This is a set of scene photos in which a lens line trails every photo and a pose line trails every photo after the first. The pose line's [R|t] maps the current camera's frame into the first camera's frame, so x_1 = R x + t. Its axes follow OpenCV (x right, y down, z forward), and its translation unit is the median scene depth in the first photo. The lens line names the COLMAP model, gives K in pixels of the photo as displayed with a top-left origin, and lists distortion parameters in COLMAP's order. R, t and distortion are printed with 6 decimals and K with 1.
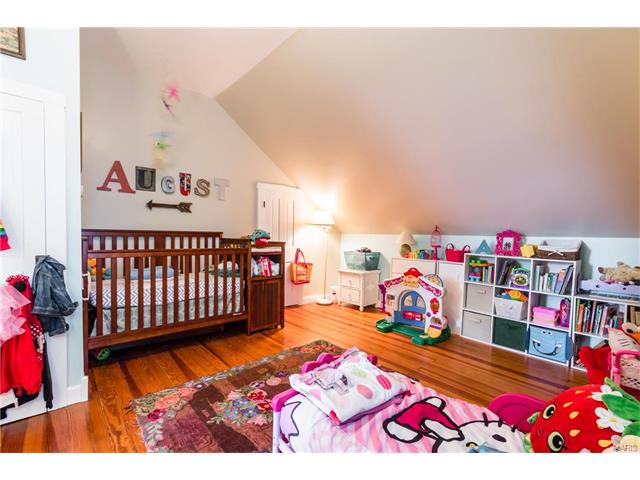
lens RADIAL K [[298.7, 0, 308.1], [0, 298.7, 245.6], [0, 0, 1]] dist [0.003285, -0.000462]
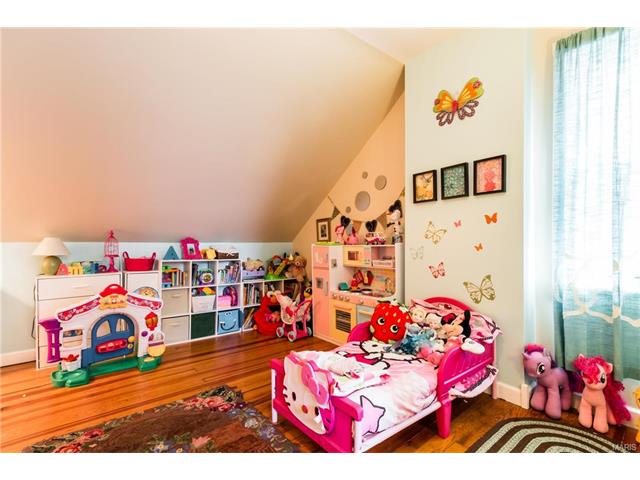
lens RADIAL K [[298.7, 0, 325.7], [0, 298.7, 244.4], [0, 0, 1]] dist [0.003285, -0.000462]
pose [[-0.003333, -0.018263, 0.999828, -0.466705], [0.040393, 0.999015, 0.018383, -0.024213], [-0.999178, 0.040447, -0.002592, 0.465910]]
